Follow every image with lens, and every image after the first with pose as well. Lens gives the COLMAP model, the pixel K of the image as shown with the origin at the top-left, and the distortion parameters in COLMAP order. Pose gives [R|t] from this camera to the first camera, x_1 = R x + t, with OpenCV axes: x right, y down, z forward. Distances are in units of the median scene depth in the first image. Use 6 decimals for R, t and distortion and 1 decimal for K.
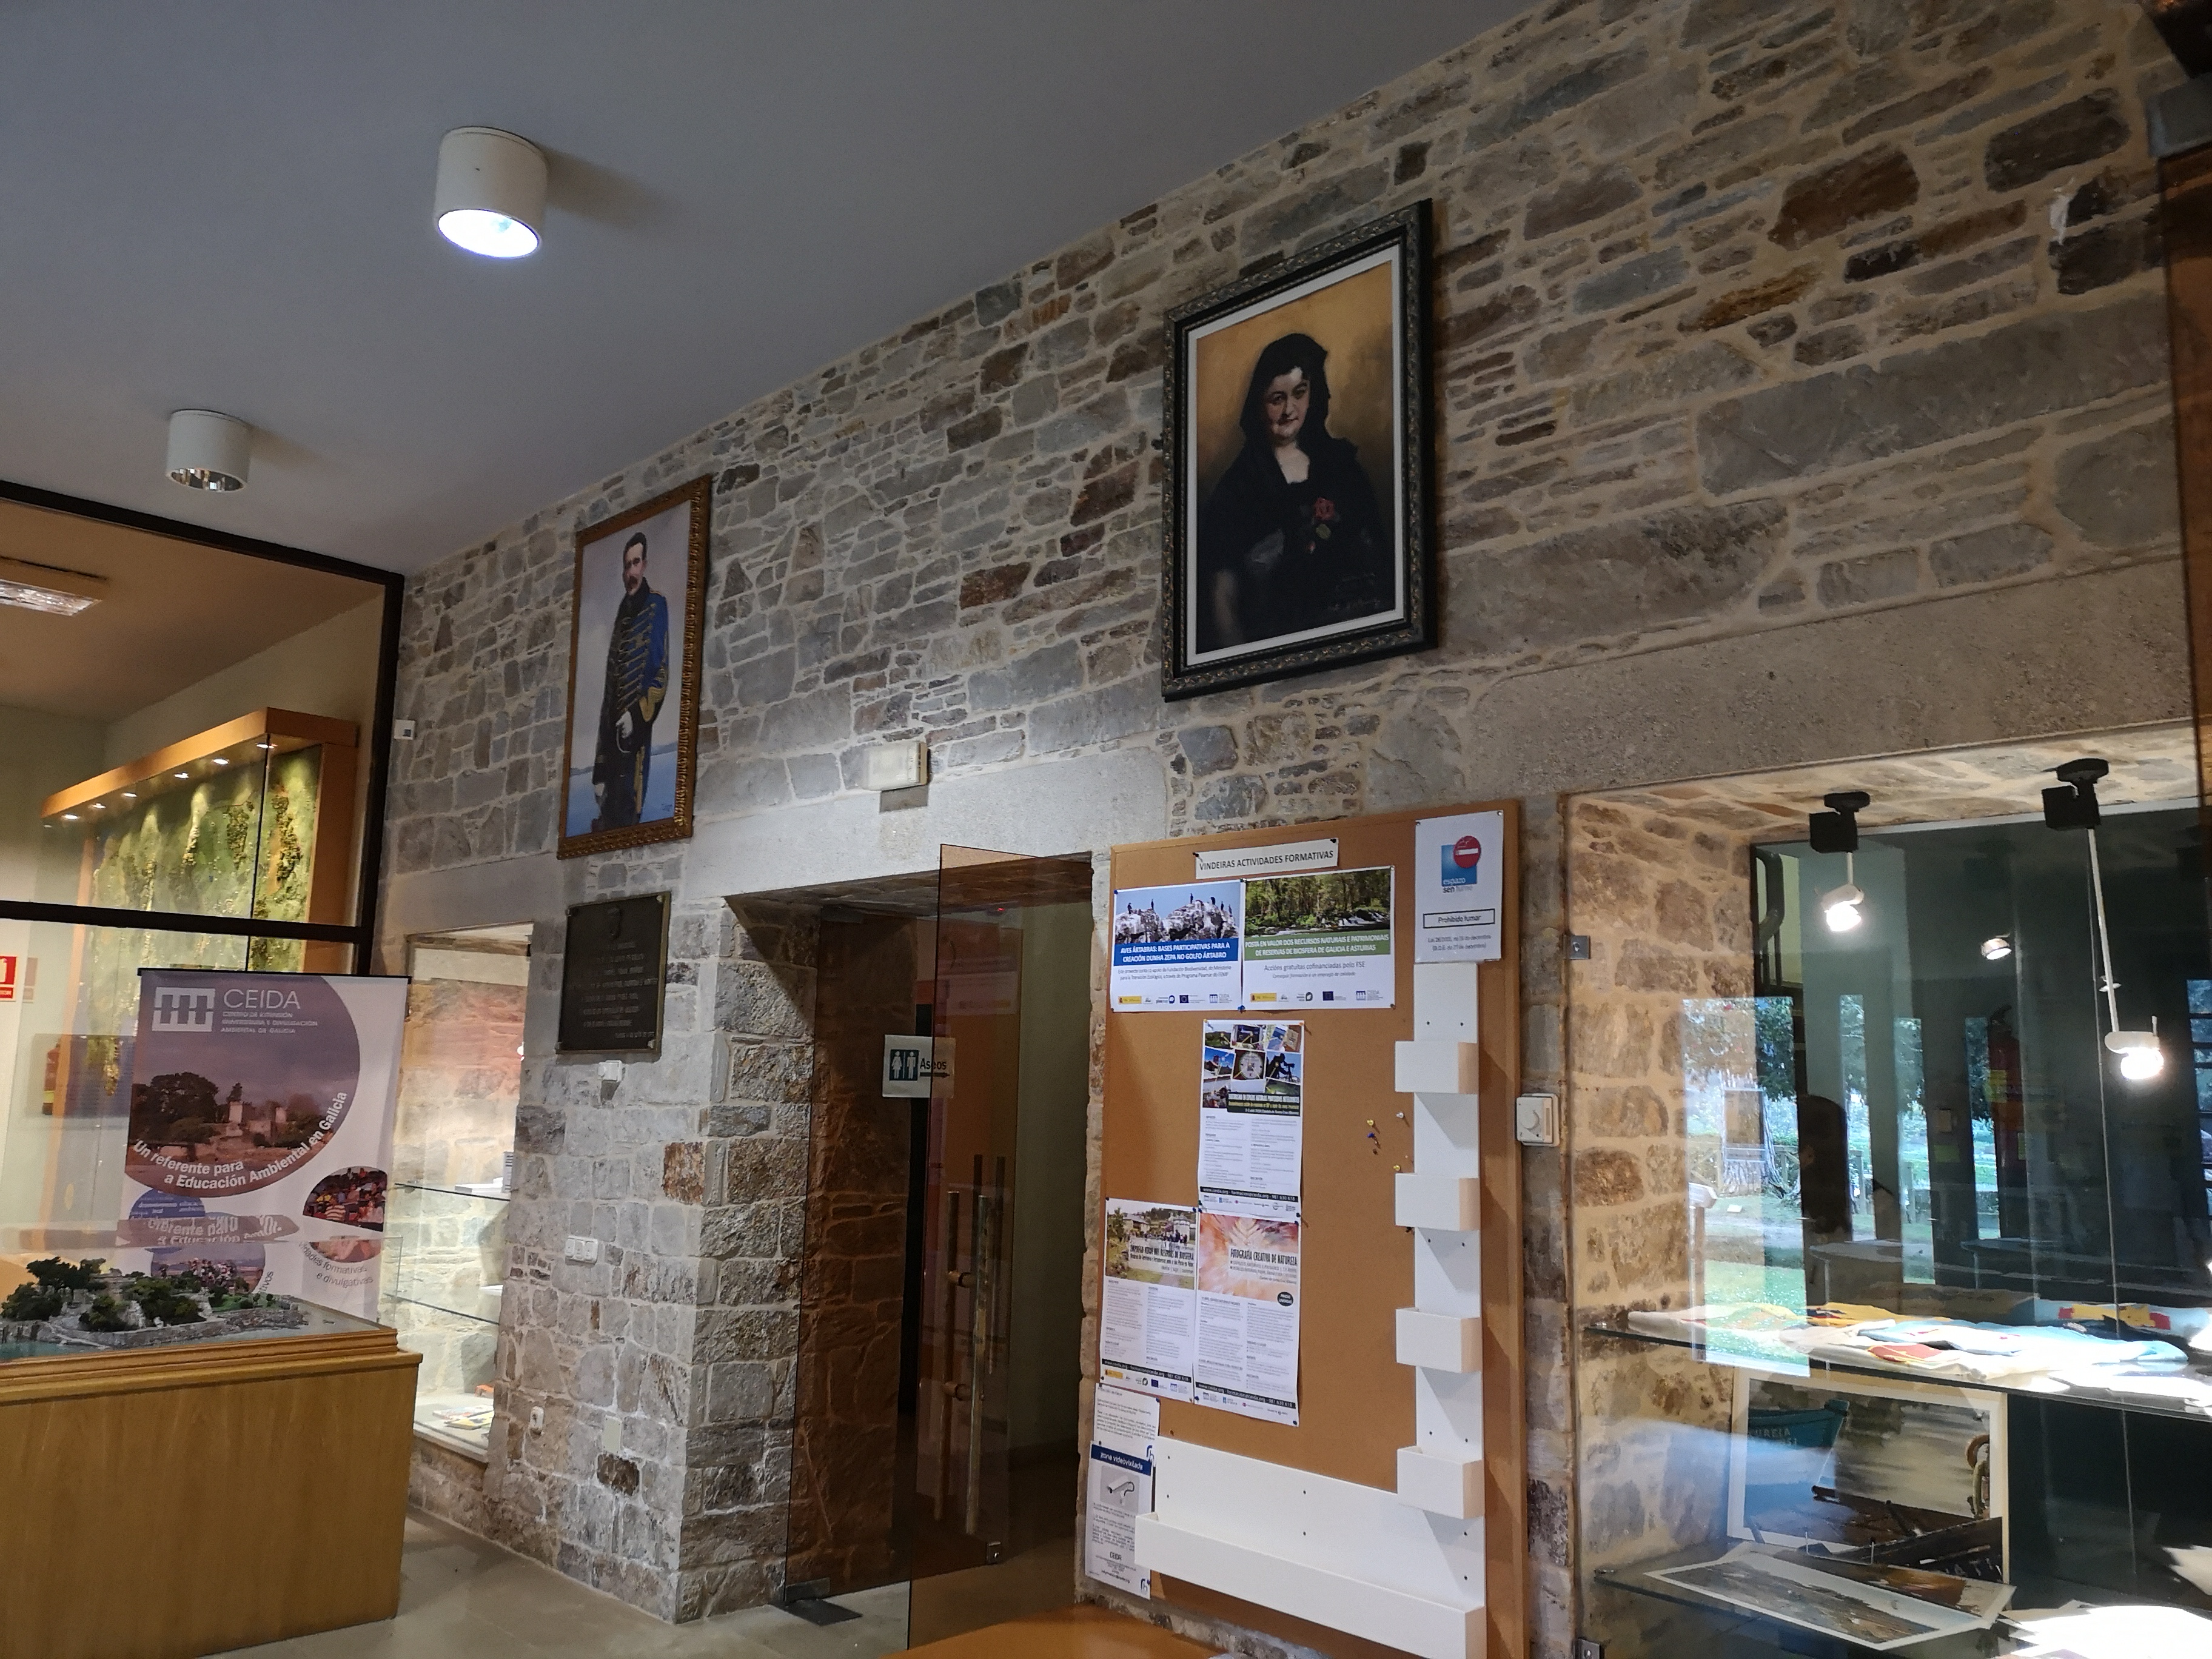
lens RADIAL K [[1688.4, 0, 1103.9], [0, 1688.4, 823.2], [0, 0, 1]] dist [0.070187, -0.060981]
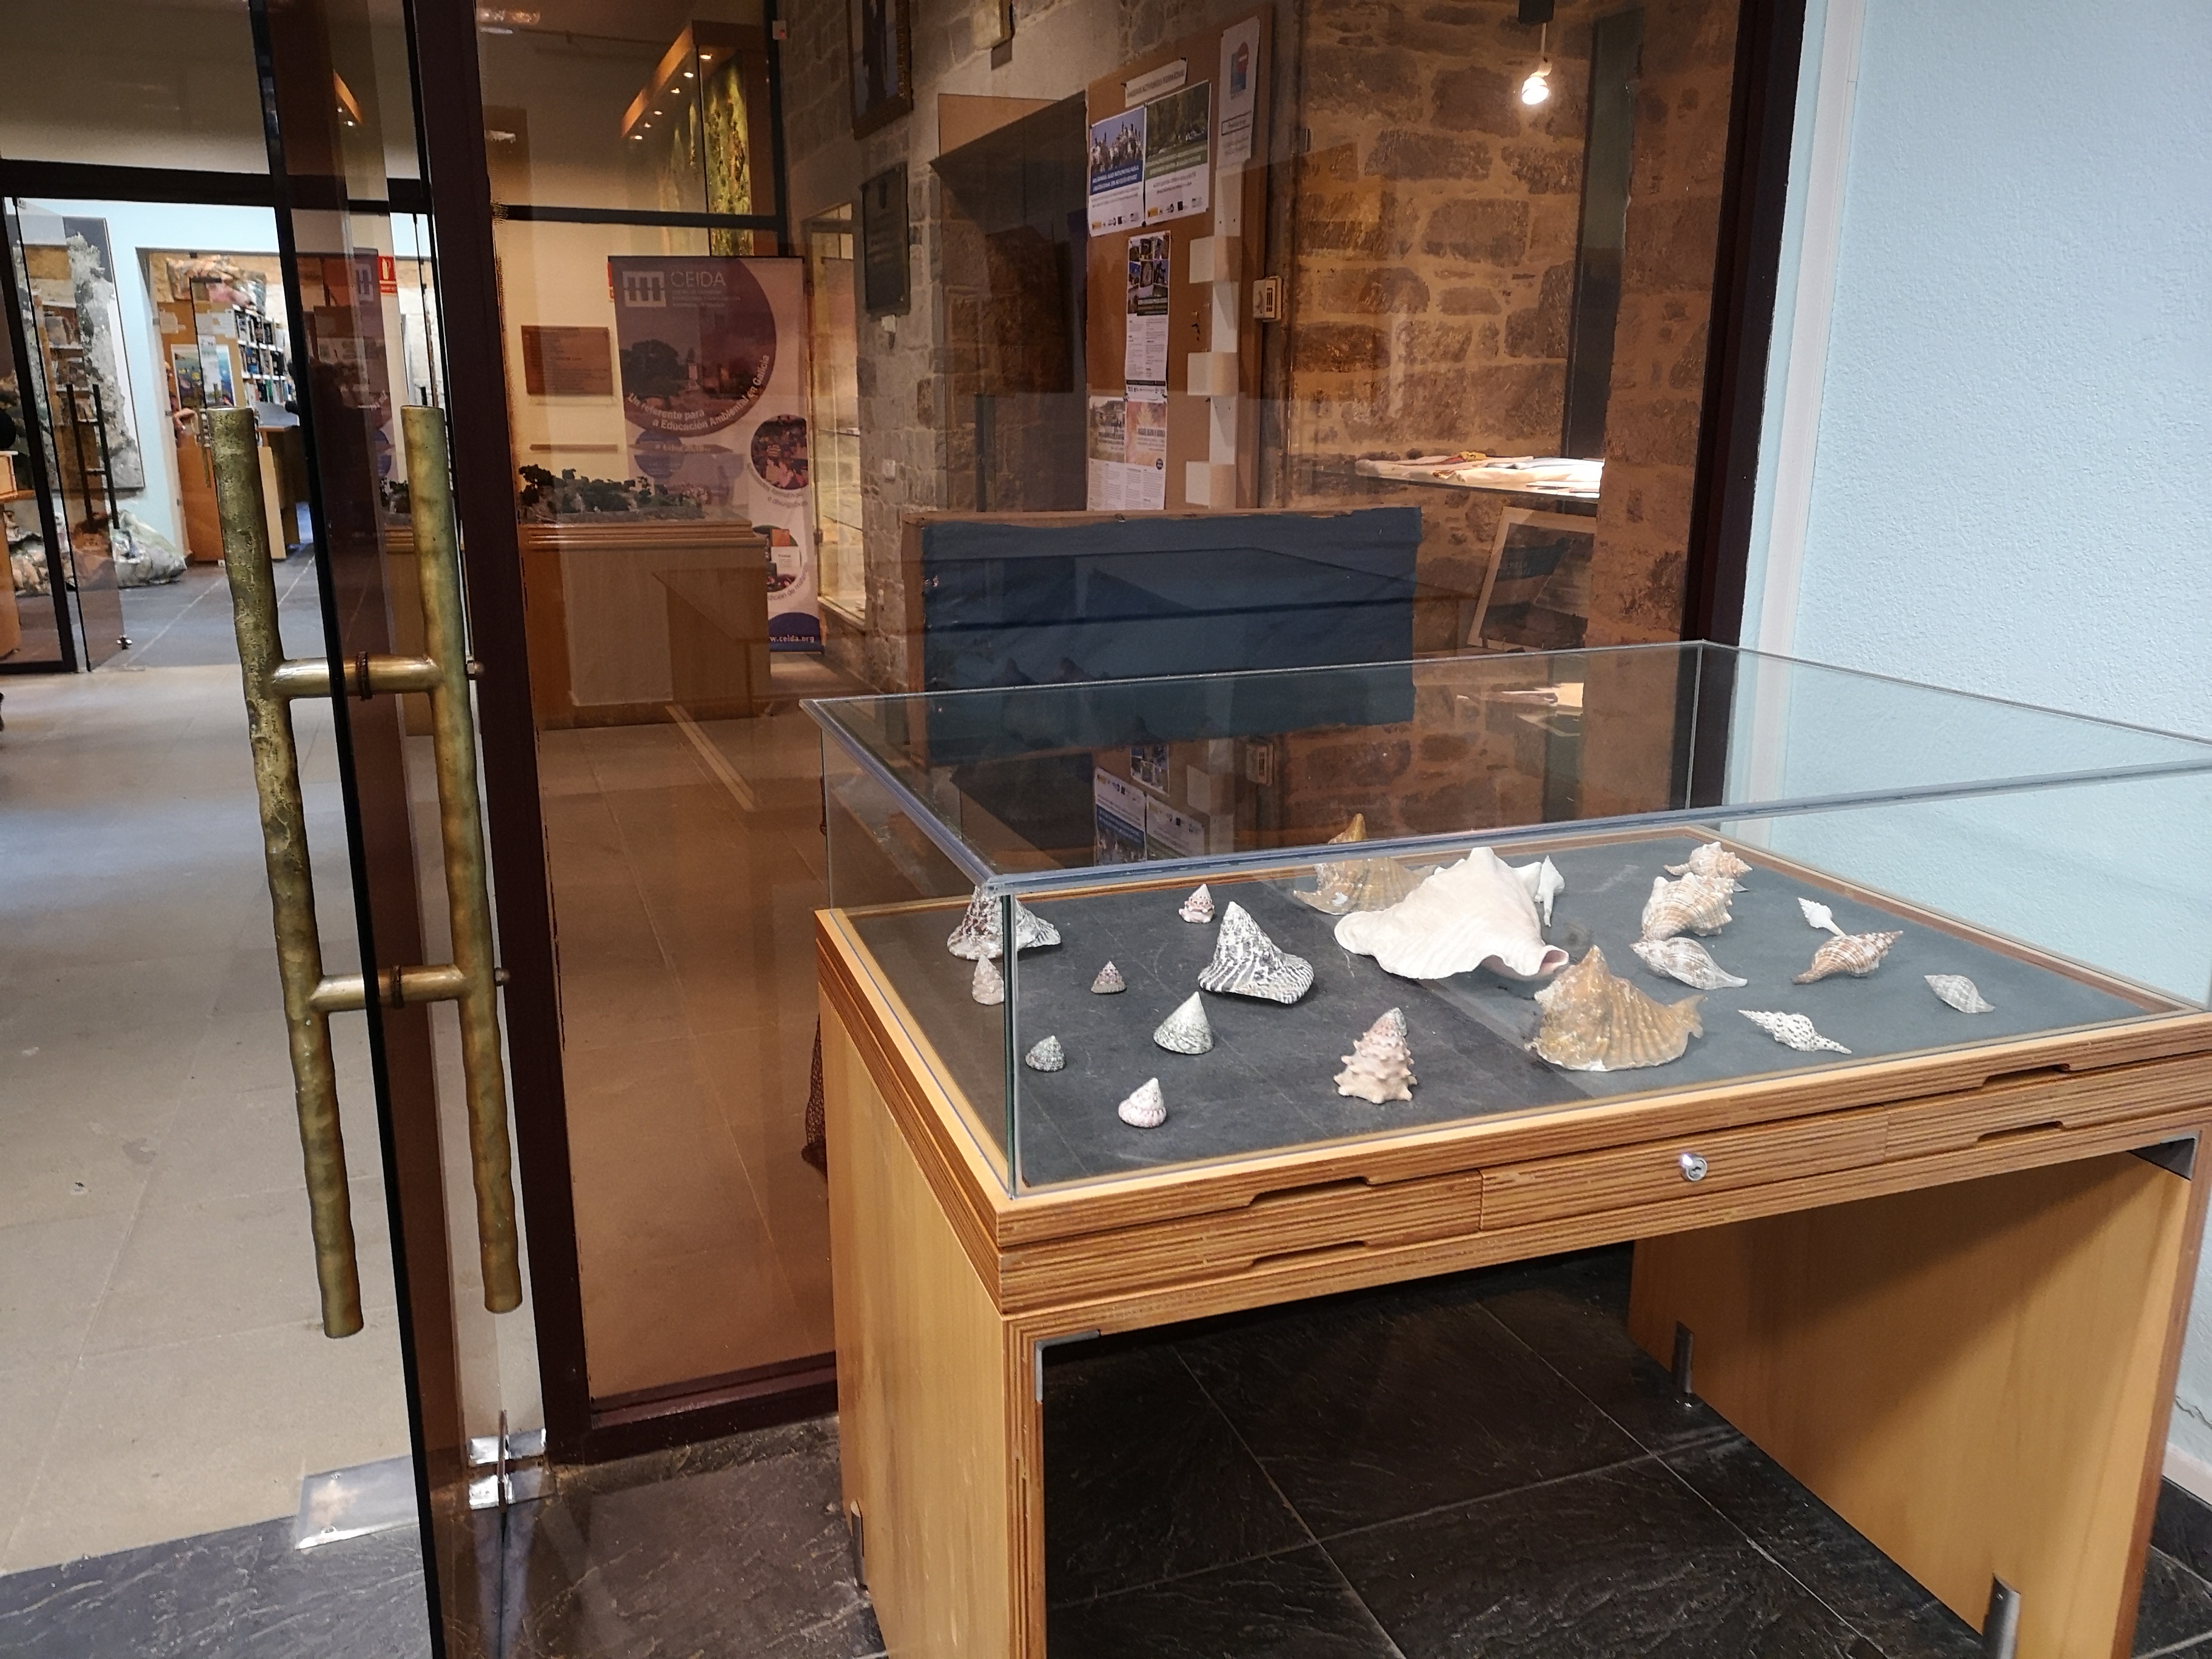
lens RADIAL K [[1695.5, 0, 1106.0], [0, 1695.5, 829.5], [0, 0, 1]] dist [0.070404, -0.070738]
pose [[0.918679, 0.078582, -0.387110, 0.473485], [0.079442, 0.923231, 0.375943, 0.041946], [0.386934, -0.376123, 0.841910, -0.150635]]
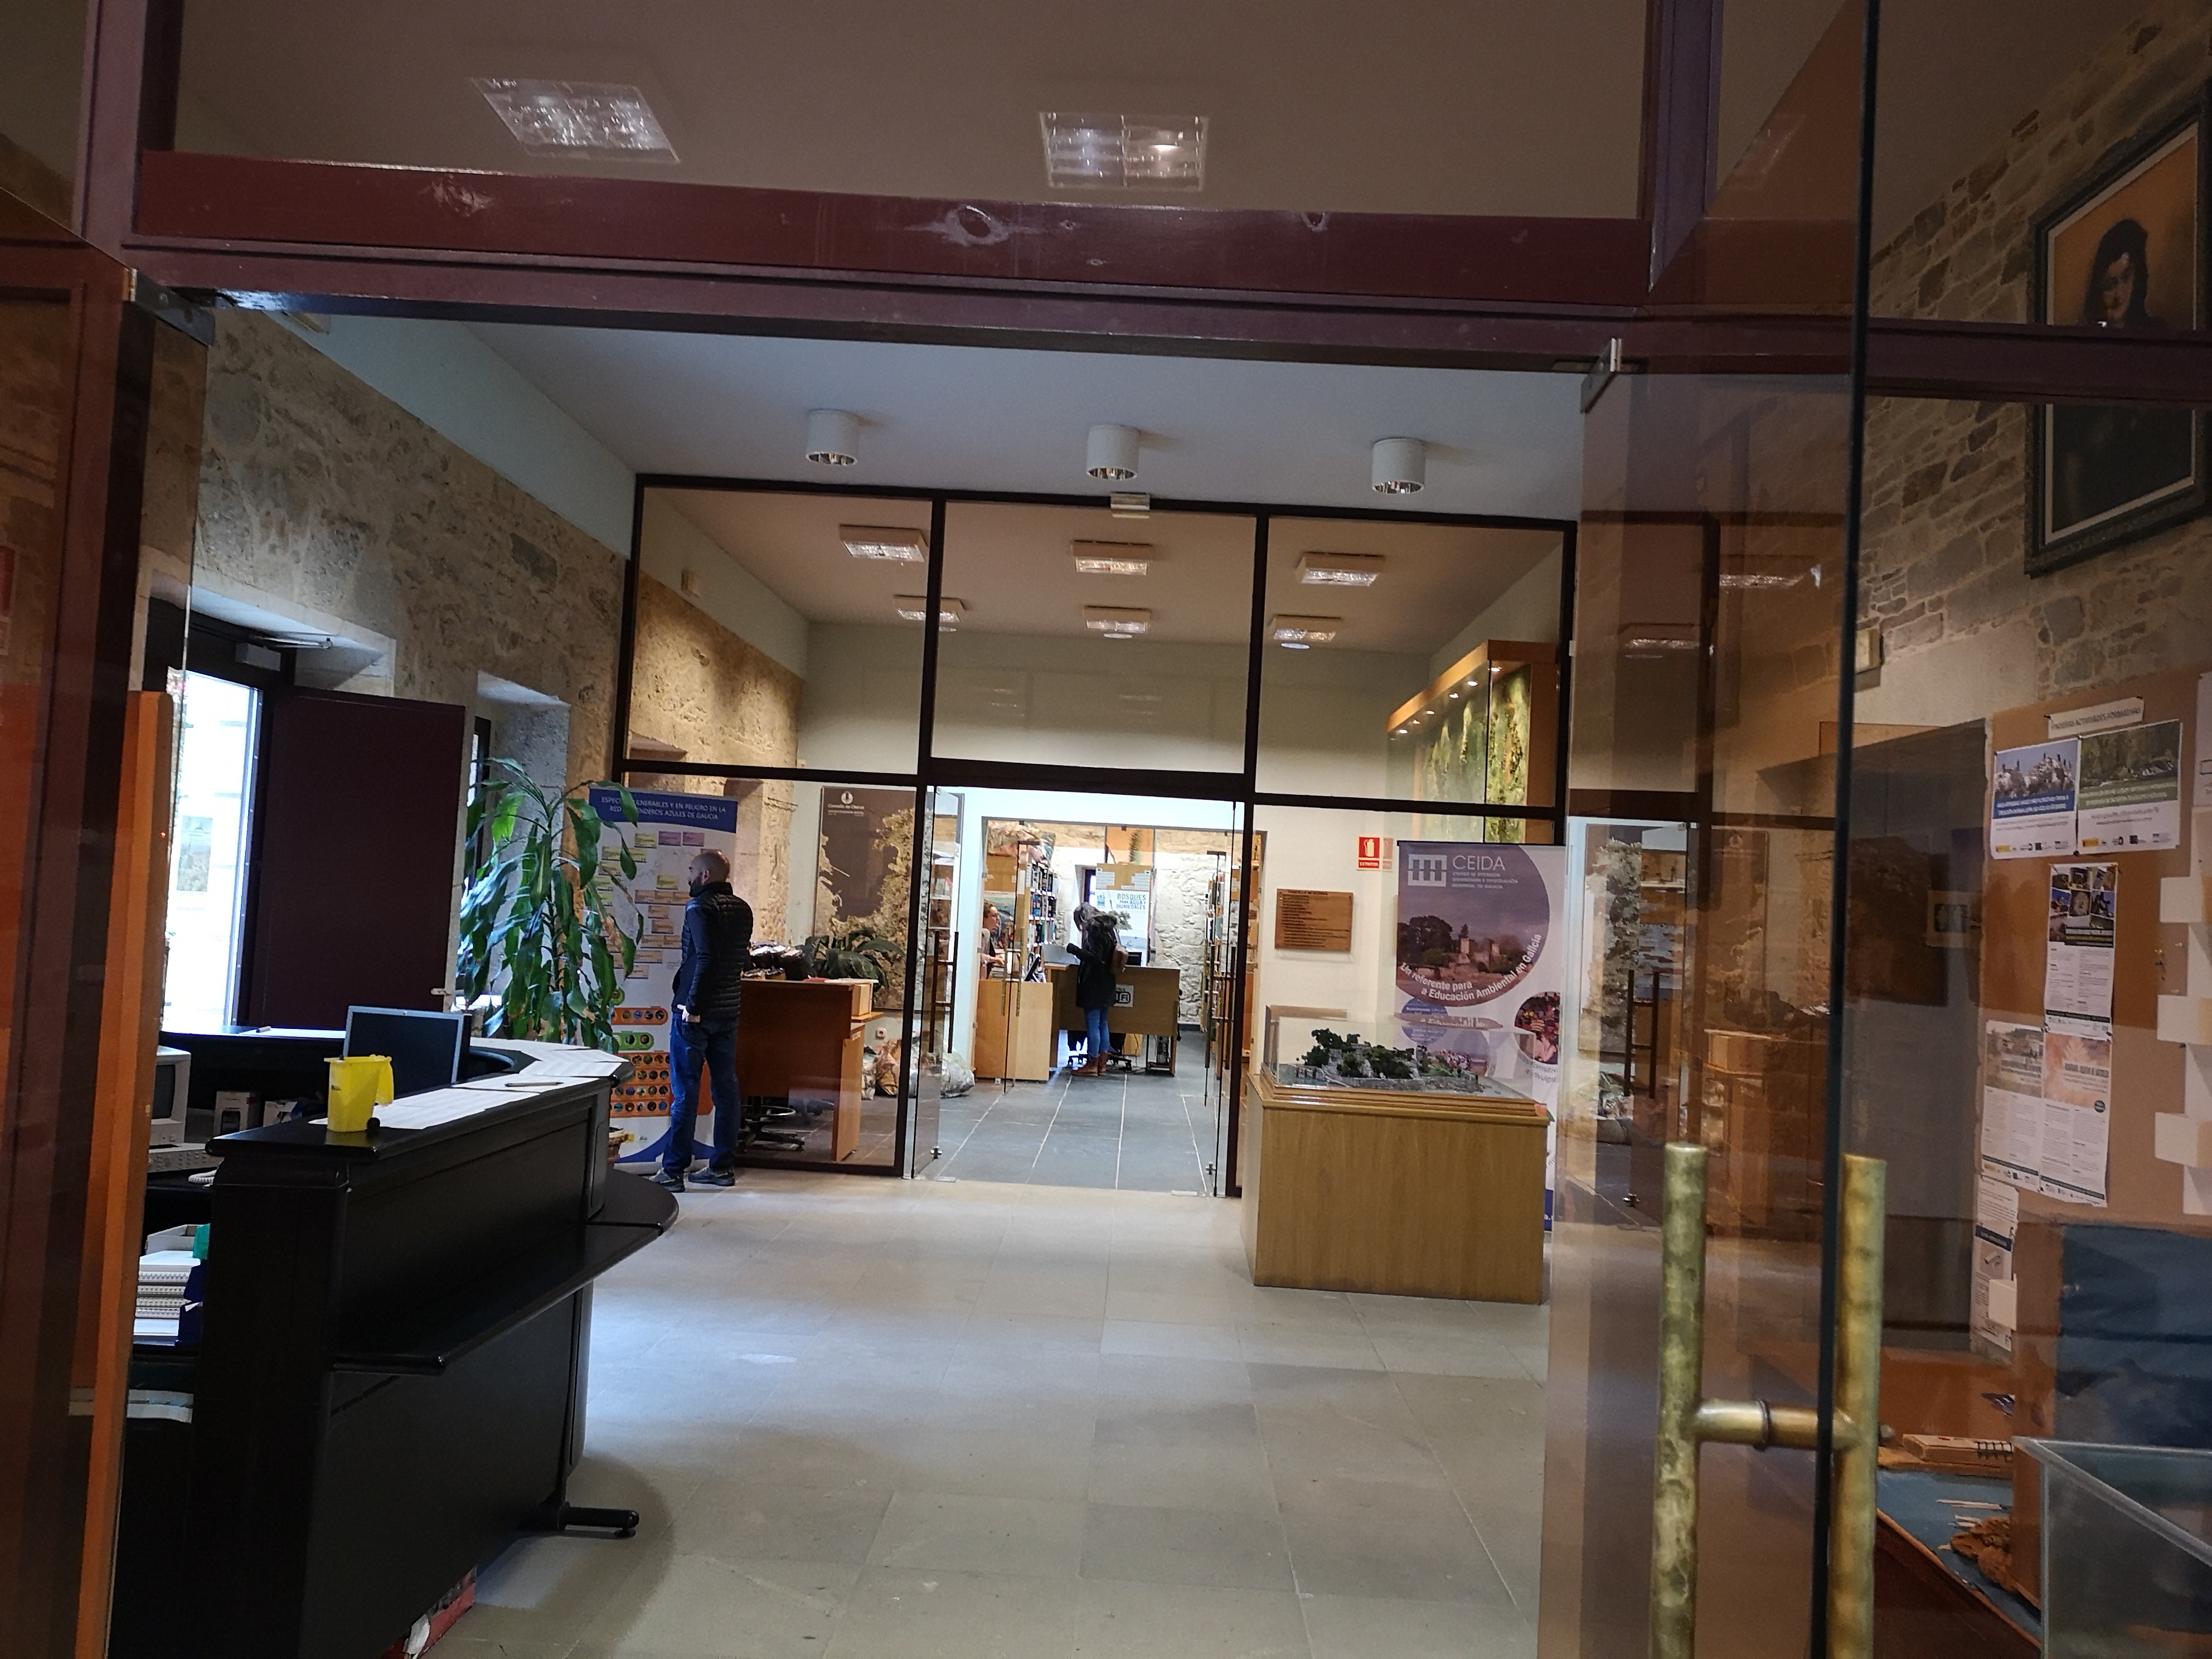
lens RADIAL K [[1688.4, 0, 1103.9], [0, 1688.4, 823.2], [0, 0, 1]] dist [0.070187, -0.060981]
pose [[0.707747, -0.023212, -0.706084, 0.365141], [0.070998, 0.996737, 0.038398, 0.000920], [0.702889, -0.077307, 0.707086, -0.211394]]
